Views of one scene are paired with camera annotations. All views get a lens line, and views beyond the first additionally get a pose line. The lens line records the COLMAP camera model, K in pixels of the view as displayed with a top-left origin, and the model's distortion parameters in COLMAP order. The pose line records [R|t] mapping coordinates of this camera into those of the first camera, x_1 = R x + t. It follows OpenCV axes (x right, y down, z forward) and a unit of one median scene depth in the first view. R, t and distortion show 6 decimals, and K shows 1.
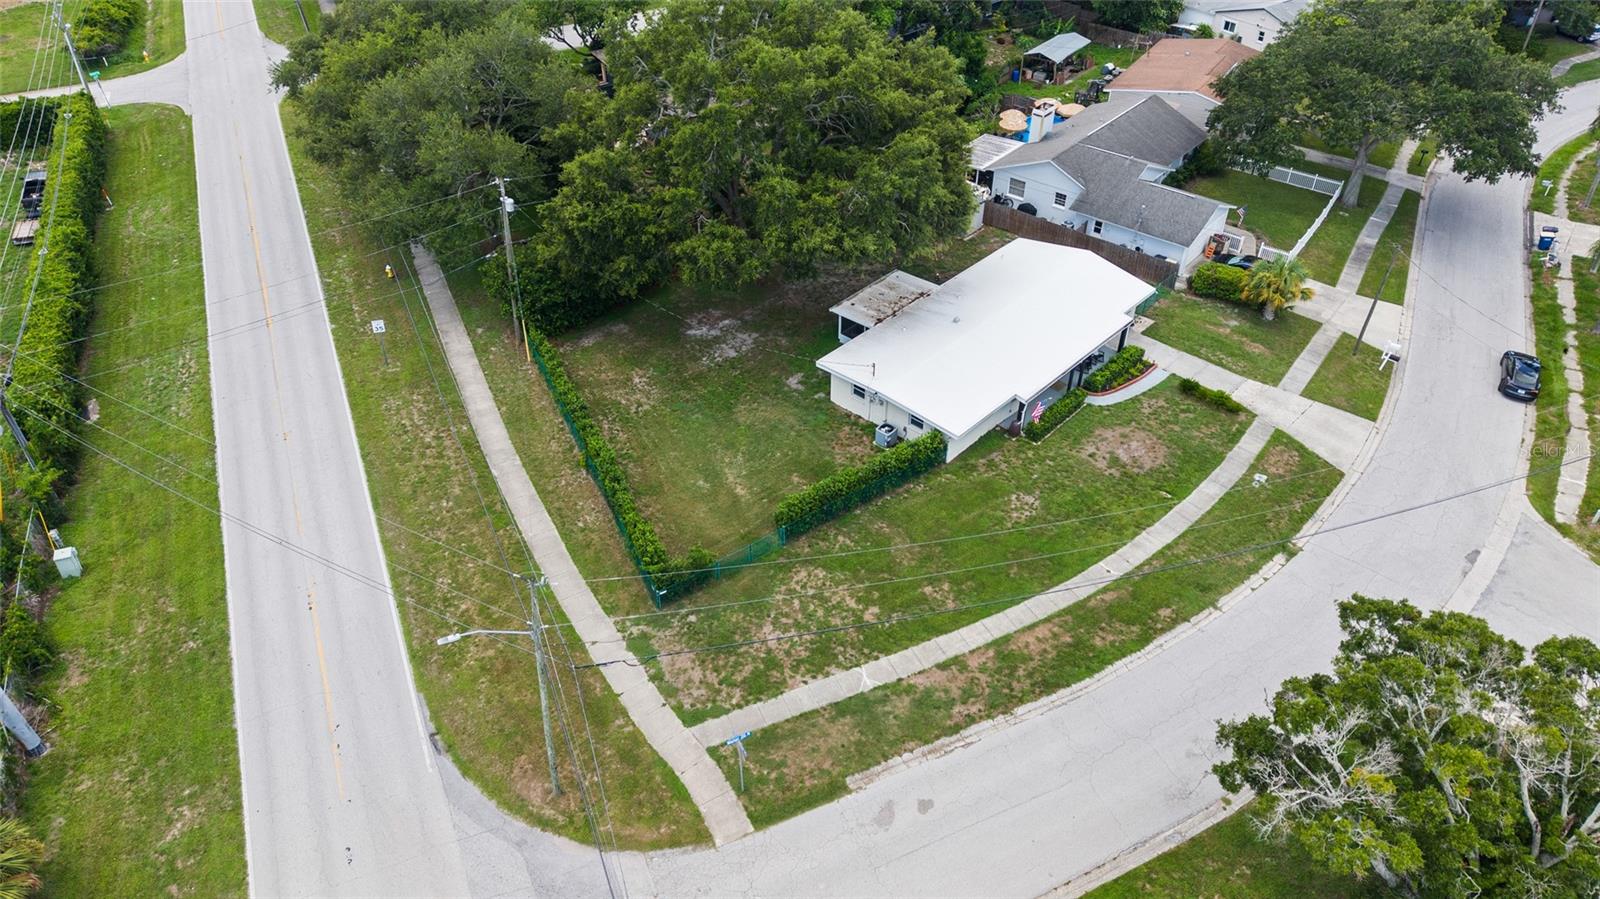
lens RADIAL K [[1054.4, 0, 800.0], [0, 1054.4, 449.5], [0, 0, 1]] dist [0.062082, -0.073503]
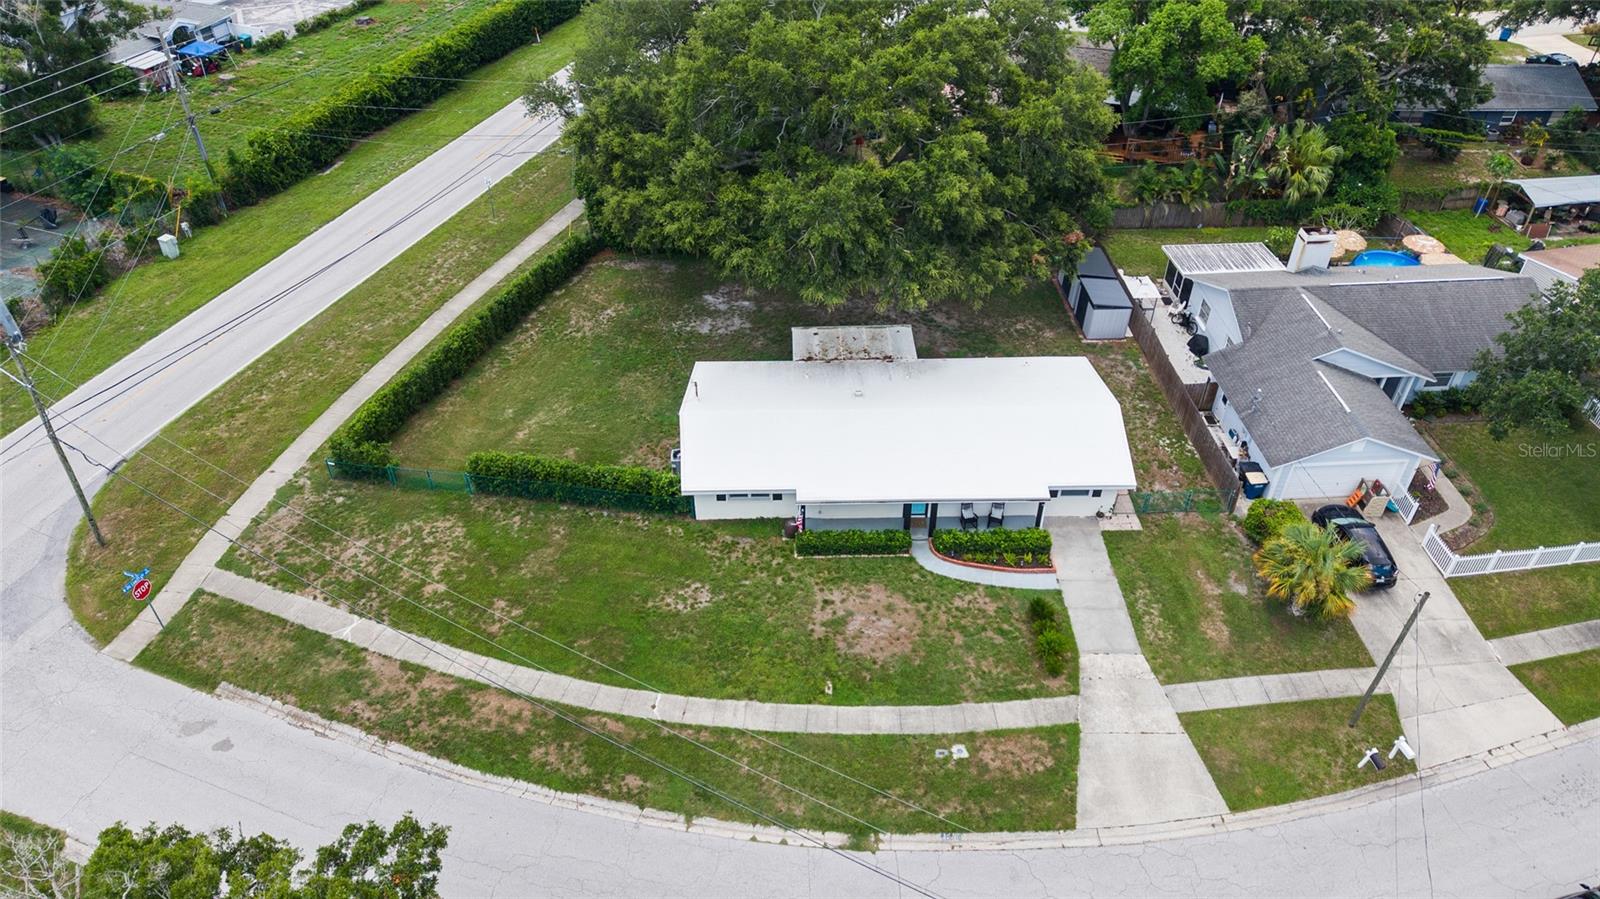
lens RADIAL K [[1054.4, 0, 800.0], [0, 1054.4, 449.5], [0, 0, 1]] dist [0.062082, -0.073503]
pose [[0.695358, 0.456924, -0.554706, 0.636300], [-0.446026, 0.879600, 0.165426, -0.213622], [0.563506, 0.132383, 0.815436, 0.321772]]
